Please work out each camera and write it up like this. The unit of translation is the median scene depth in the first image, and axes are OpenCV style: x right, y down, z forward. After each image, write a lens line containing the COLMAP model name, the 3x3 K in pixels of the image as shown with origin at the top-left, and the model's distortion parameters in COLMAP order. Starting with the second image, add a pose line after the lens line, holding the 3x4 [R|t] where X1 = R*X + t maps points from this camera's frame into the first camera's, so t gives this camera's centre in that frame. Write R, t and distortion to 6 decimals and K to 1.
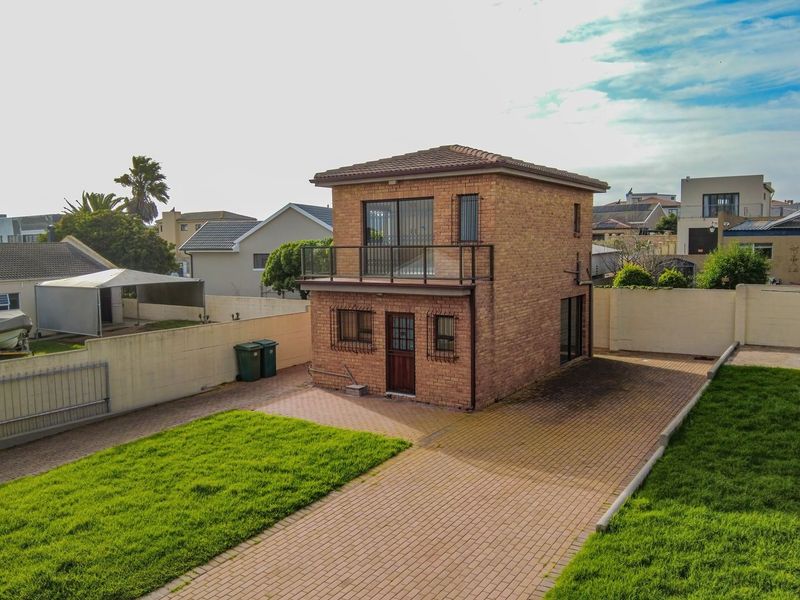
lens RADIAL K [[629.7, 0, 401.0], [0, 629.7, 294.0], [0, 0, 1]] dist [0.015025, -0.096231]
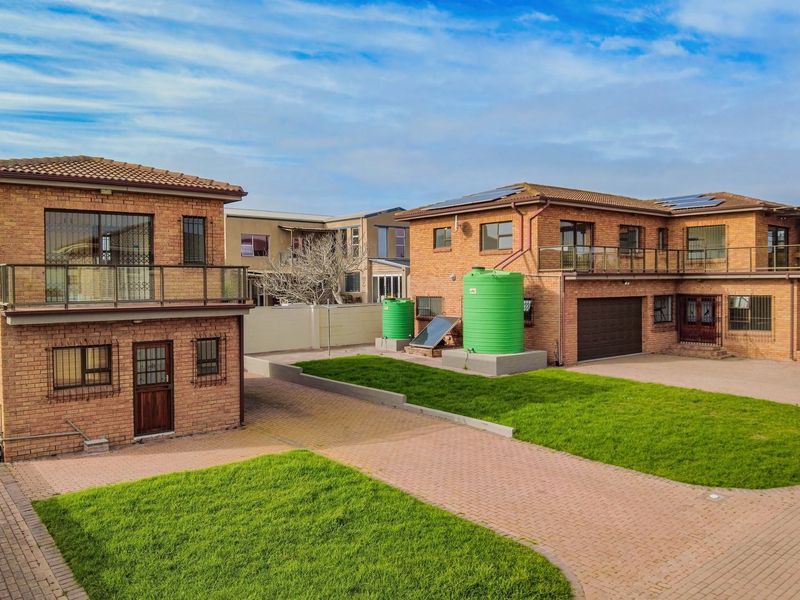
lens RADIAL K [[629.7, 0, 399.1], [0, 629.7, 302.0], [0, 0, 1]] dist [0.015025, -0.096231]
pose [[0.302093, -0.018088, 0.953107, -0.734828], [0.079873, 0.996785, -0.006400, 0.007671], [-0.949926, 0.078061, 0.302566, 0.400343]]
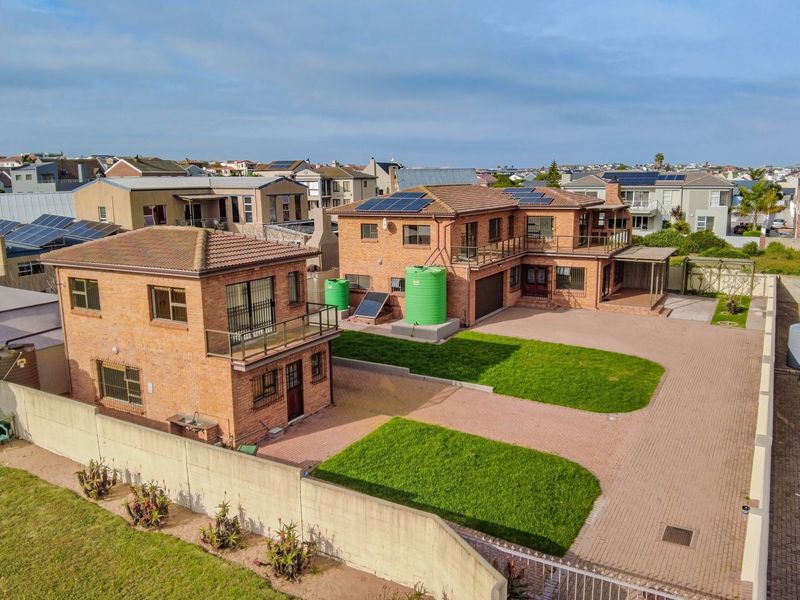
lens RADIAL K [[629.7, 0, 382.4], [0, 629.7, 293.9], [0, 0, 1]] dist [0.015025, -0.096231]
pose [[-0.035879, -0.167403, 0.985235, -1.340339], [0.096024, 0.980731, 0.170135, -0.332154], [-0.994732, 0.100711, -0.019113, 0.816284]]
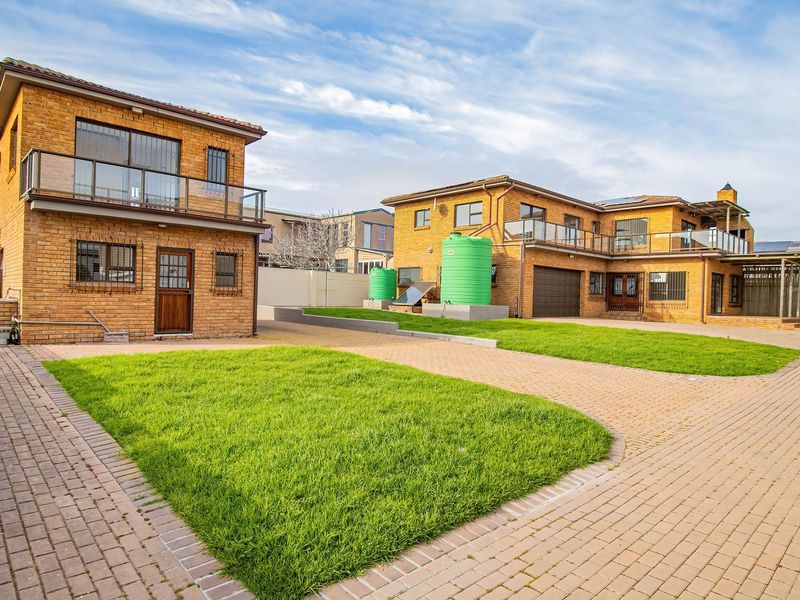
lens RADIAL K [[486.9, 0, 404.6], [0, 486.9, 302.5], [0, 0, 1]] dist [-0.008488, 0.002466]
pose [[0.231943, 0.010059, 0.972677, -0.638993], [0.046881, 0.998669, -0.021507, 0.143923], [-0.971599, 0.050588, 0.231163, 0.492700]]
